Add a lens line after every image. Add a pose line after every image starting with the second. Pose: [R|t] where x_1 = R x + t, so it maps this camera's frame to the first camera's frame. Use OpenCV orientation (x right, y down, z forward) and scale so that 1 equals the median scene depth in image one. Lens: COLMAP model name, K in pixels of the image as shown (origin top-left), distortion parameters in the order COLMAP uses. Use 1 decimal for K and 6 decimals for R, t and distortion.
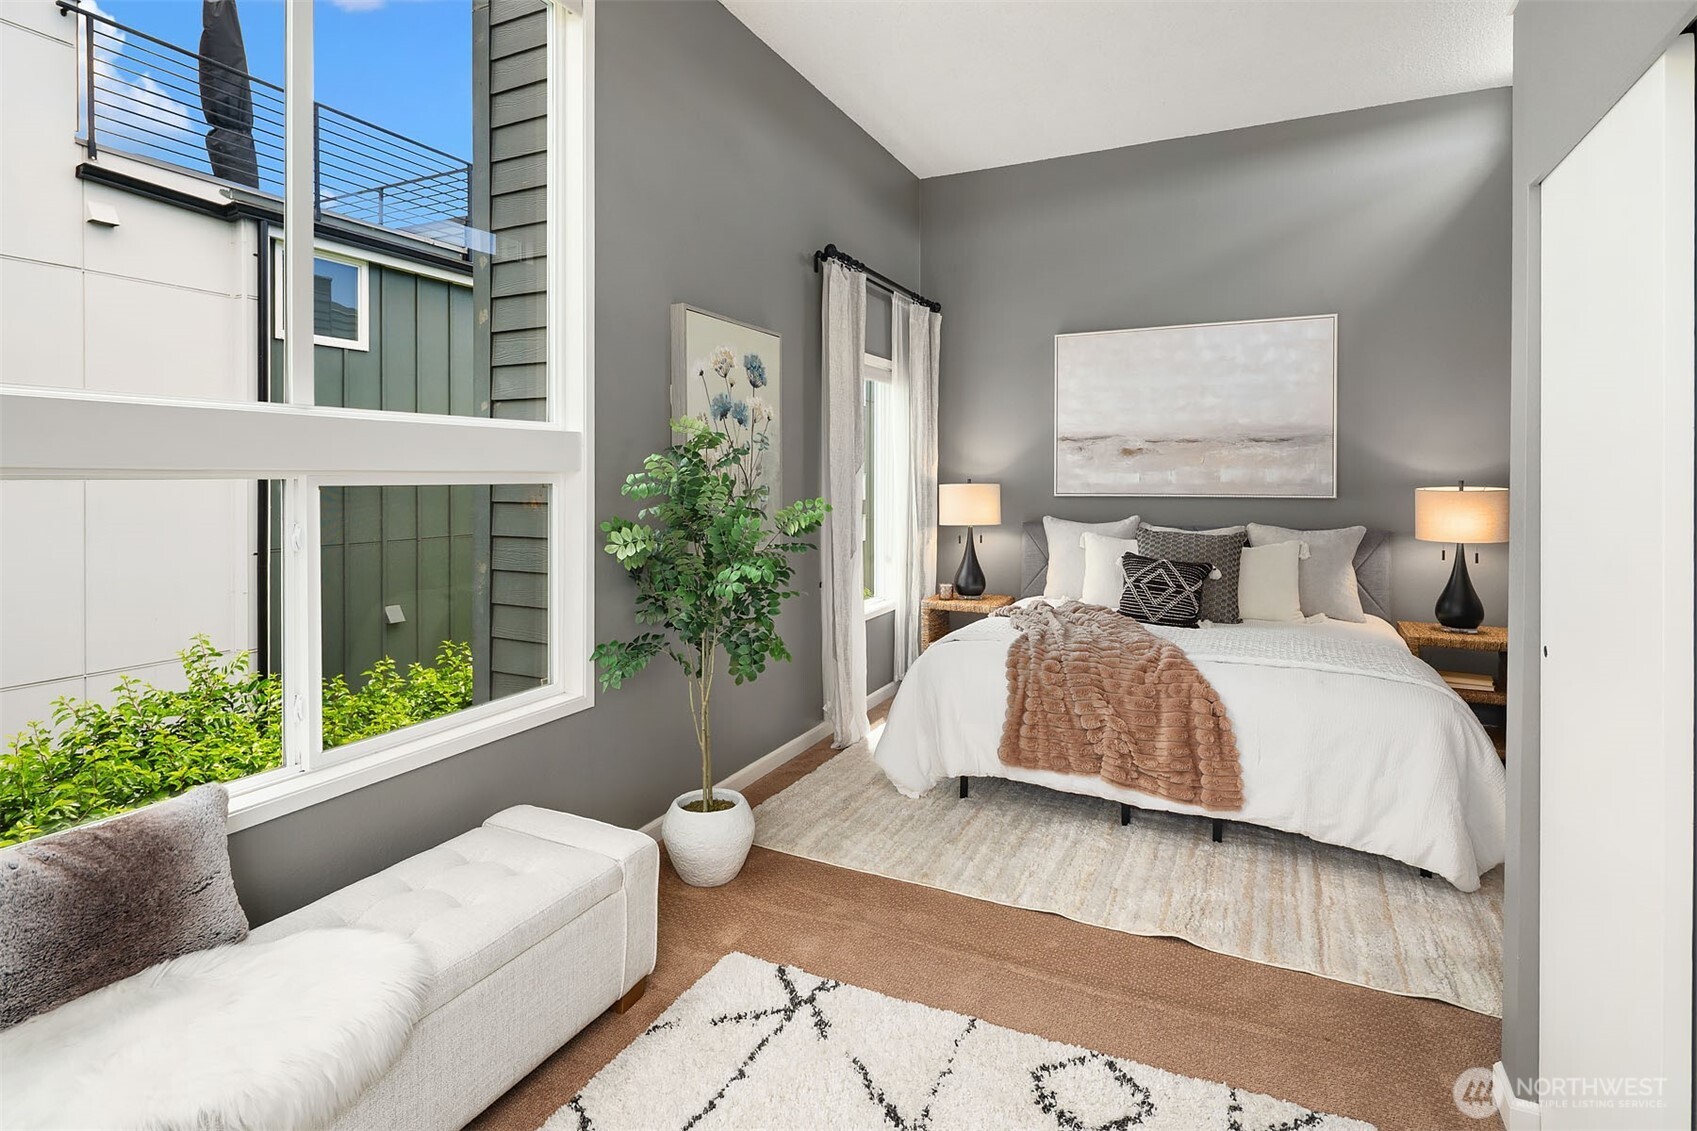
lens RADIAL K [[828.6, 0, 847.4], [0, 828.6, 480.3], [0, 0, 1]] dist [0.000631, -0.000066]
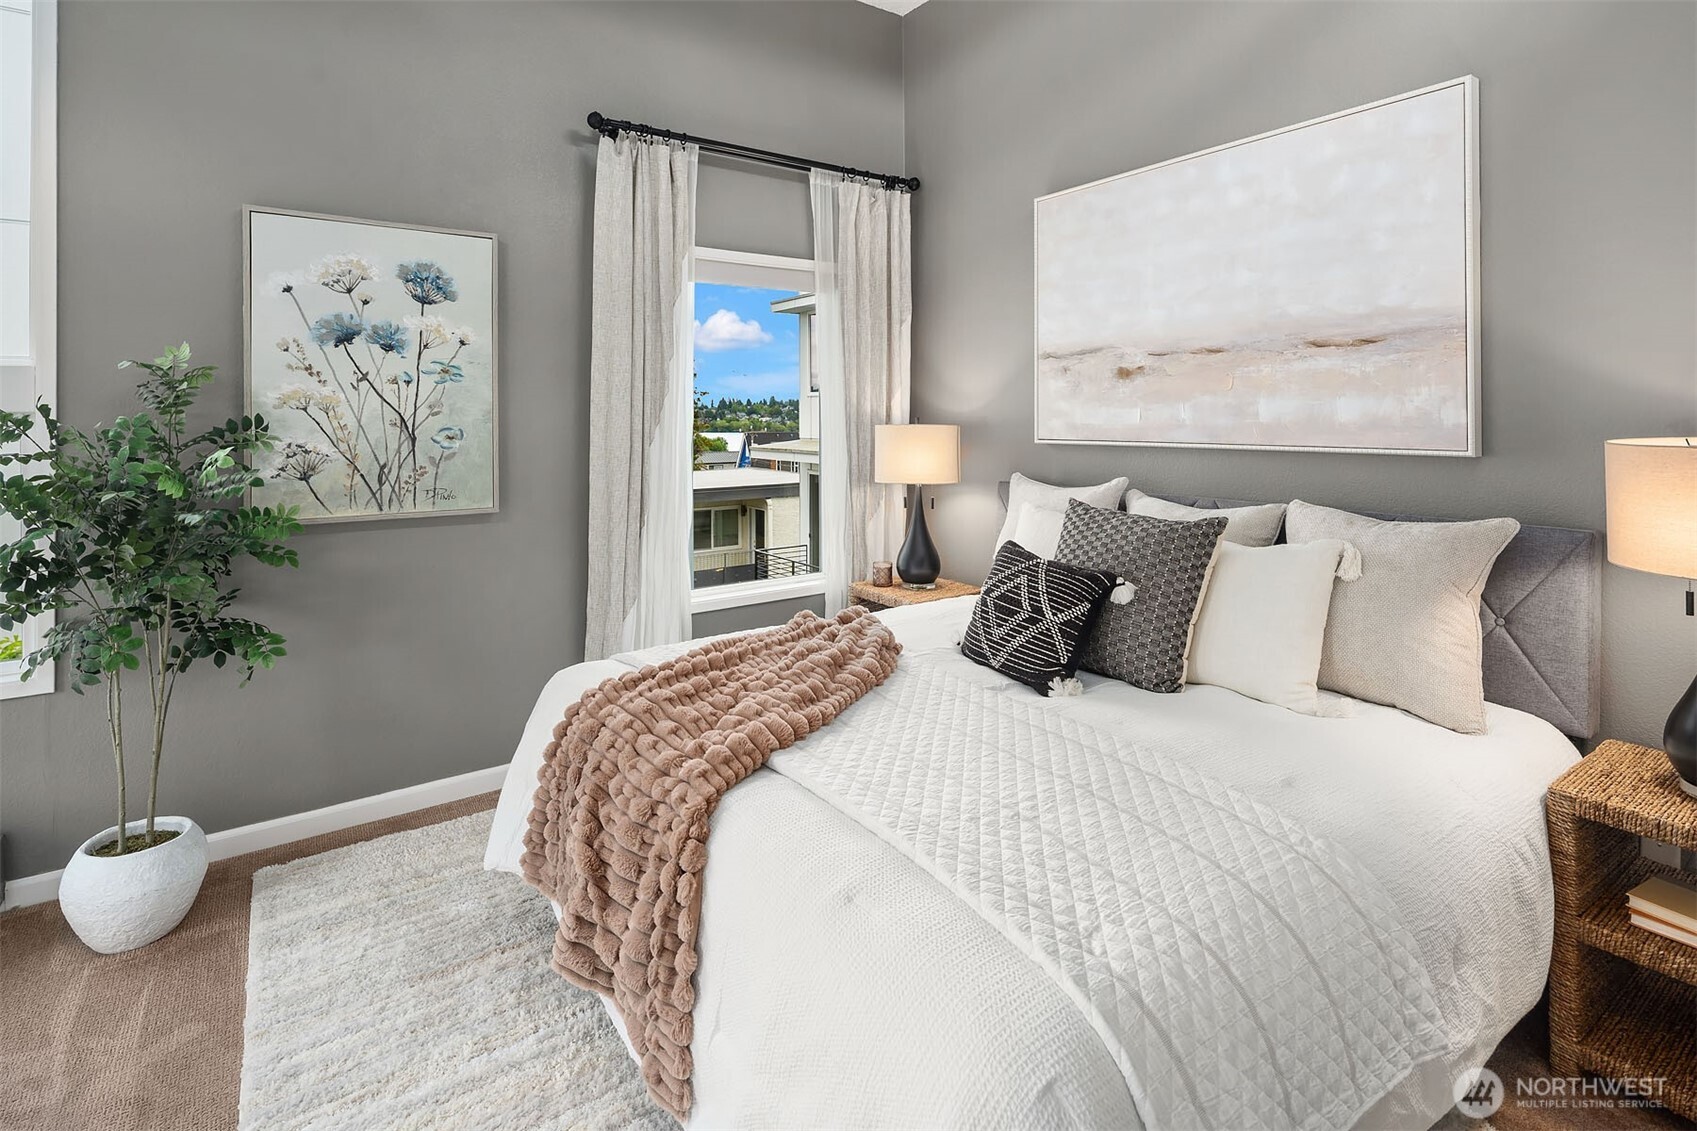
lens RADIAL K [[836.0, 0, 825.2], [0, 836.0, 417.6], [0, 0, 1]] dist [-0.003976, -0.000723]
pose [[0.876927, -0.002237, -0.480618, 0.500569], [0.002639, 0.999997, 0.000162, -0.002271], [0.480616, -0.001410, 0.876930, 0.400594]]
